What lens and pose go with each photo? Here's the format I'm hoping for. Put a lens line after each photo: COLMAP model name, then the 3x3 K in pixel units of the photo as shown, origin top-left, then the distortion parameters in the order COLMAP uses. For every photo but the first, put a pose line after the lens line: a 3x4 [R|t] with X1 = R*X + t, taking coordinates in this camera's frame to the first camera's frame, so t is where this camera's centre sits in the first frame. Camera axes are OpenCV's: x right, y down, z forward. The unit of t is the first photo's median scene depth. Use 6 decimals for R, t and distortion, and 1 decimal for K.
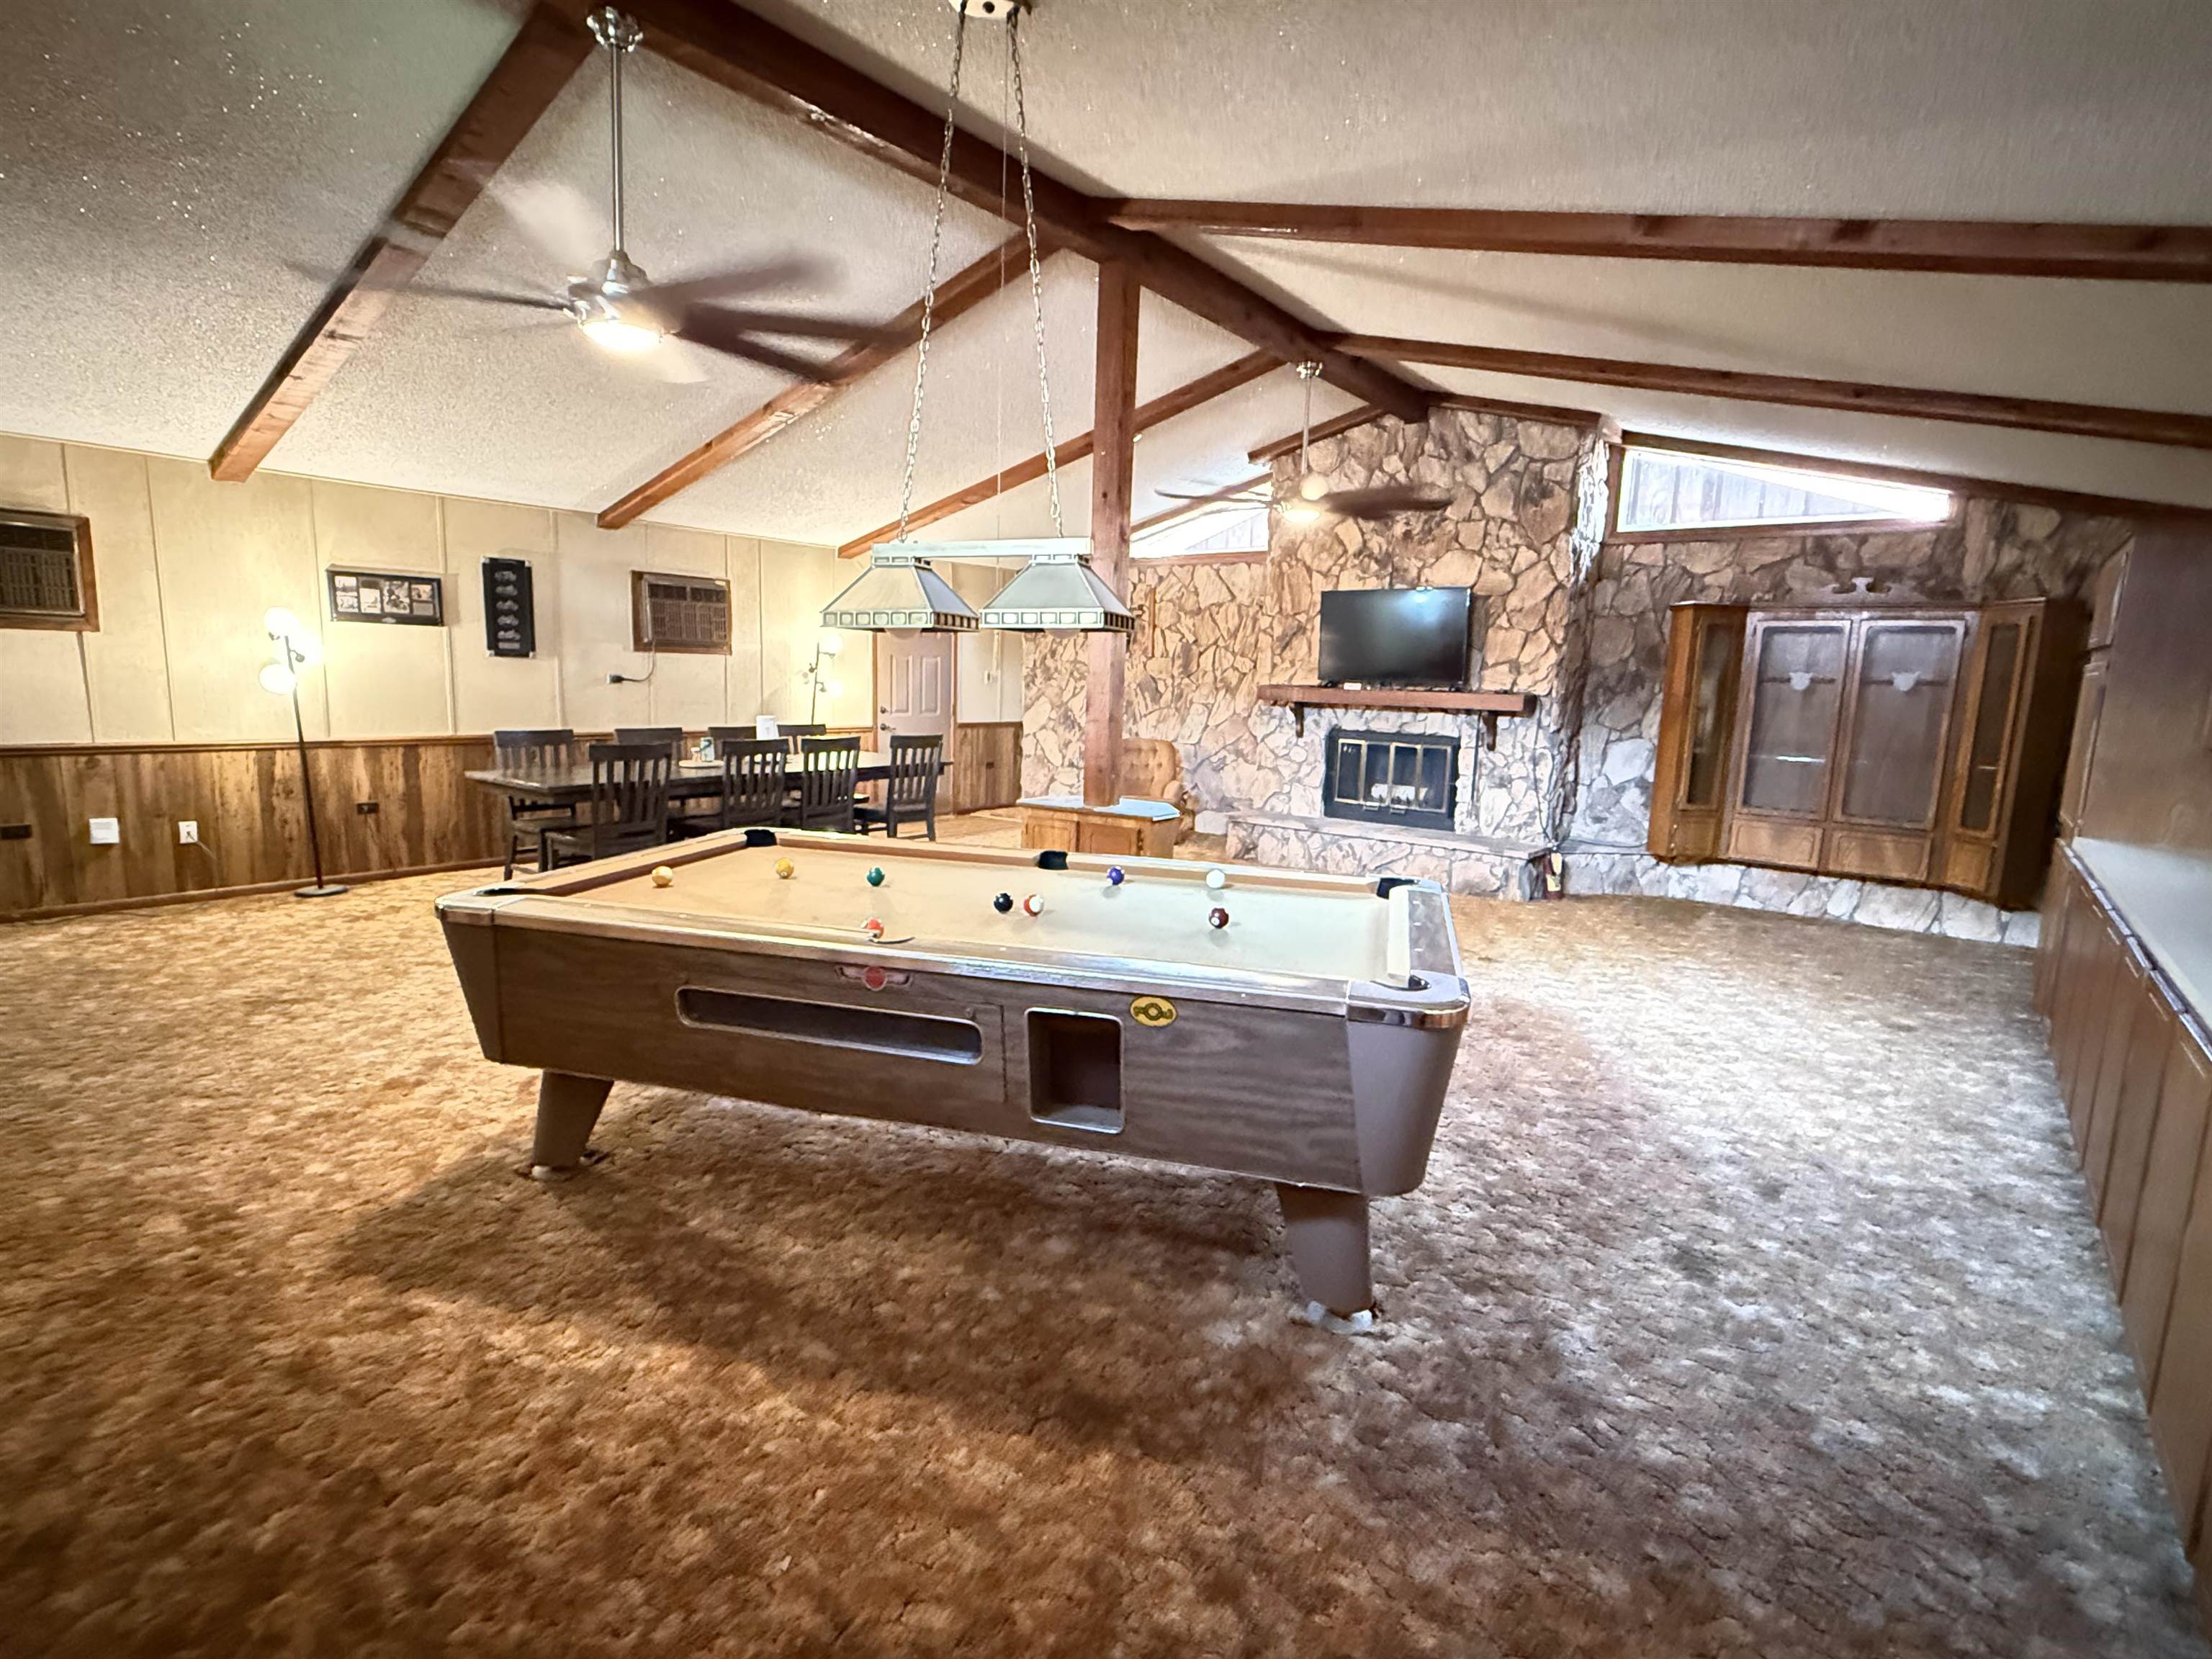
lens RADIAL K [[1076.4, 0, 1106.0], [0, 1076.4, 829.5], [0, 0, 1]] dist [-0.000823, -0.000297]
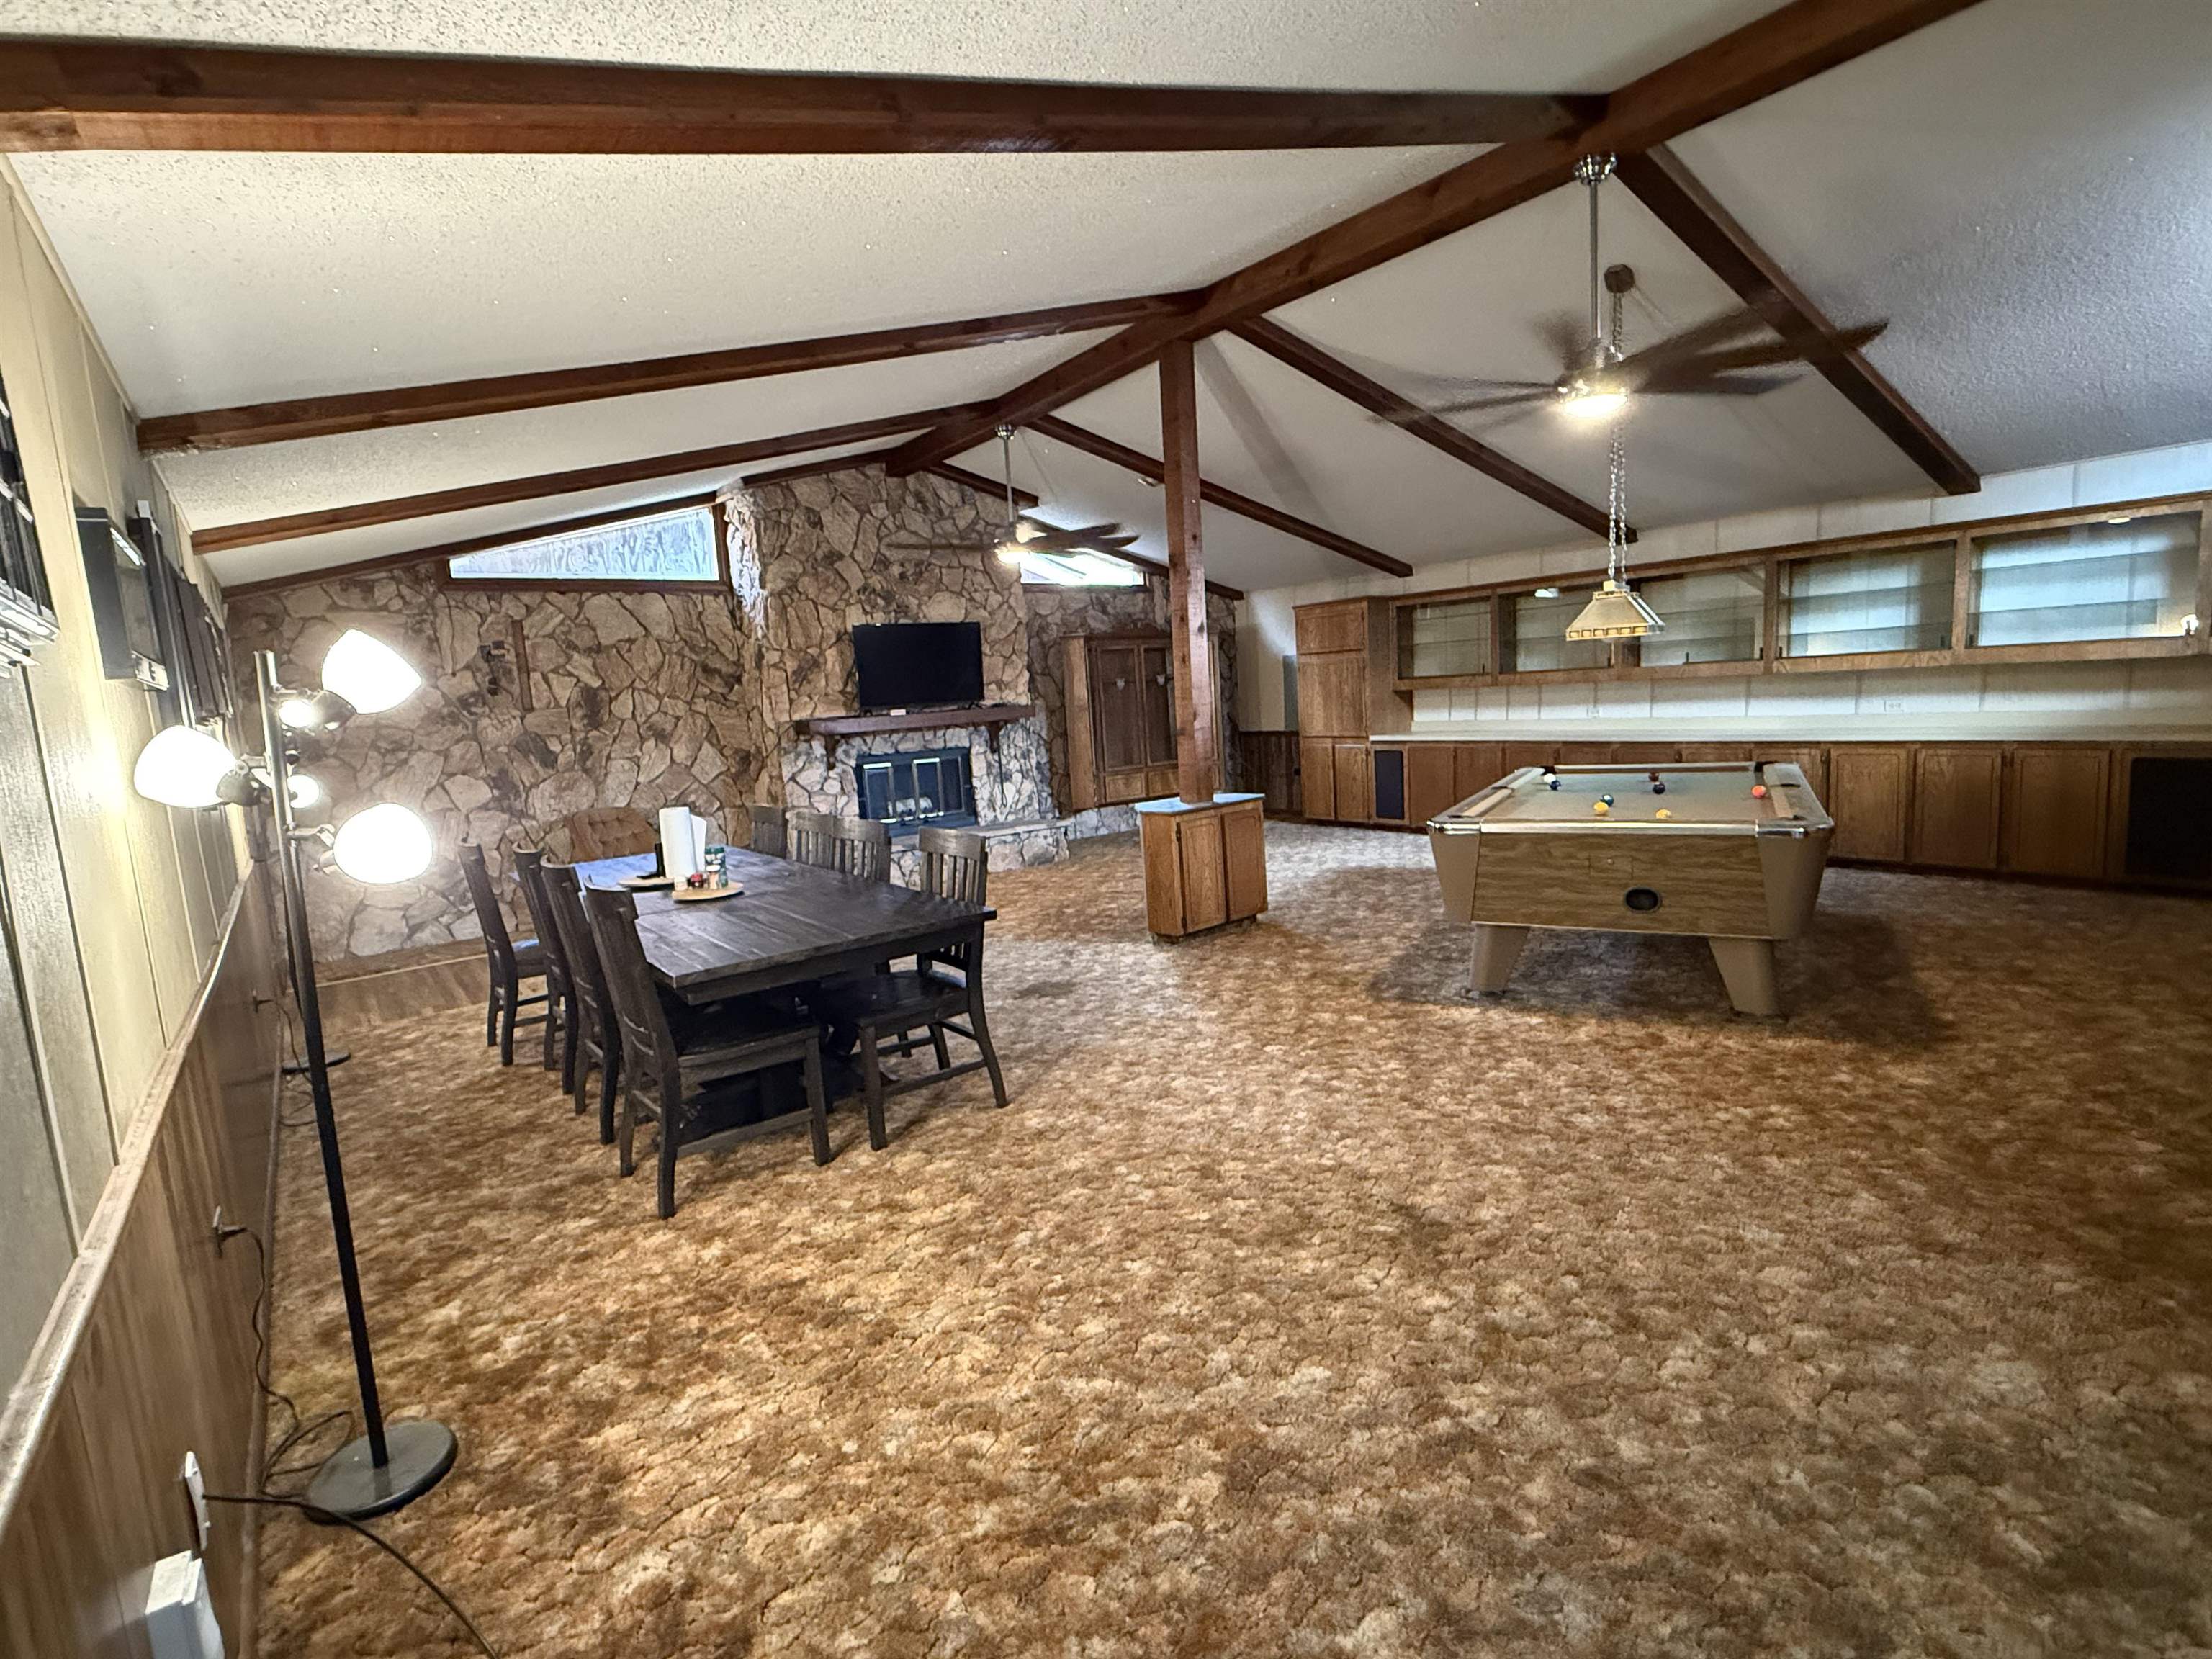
lens RADIAL K [[1076.4, 0, 1106.0], [0, 1076.4, 829.5], [0, 0, 1]] dist [-0.000823, -0.000297]
pose [[0.242682, -0.170555, 0.954996, -0.759273], [0.211457, 0.970053, 0.119509, -0.102381], [-0.946779, 0.172938, 0.271479, 0.522038]]
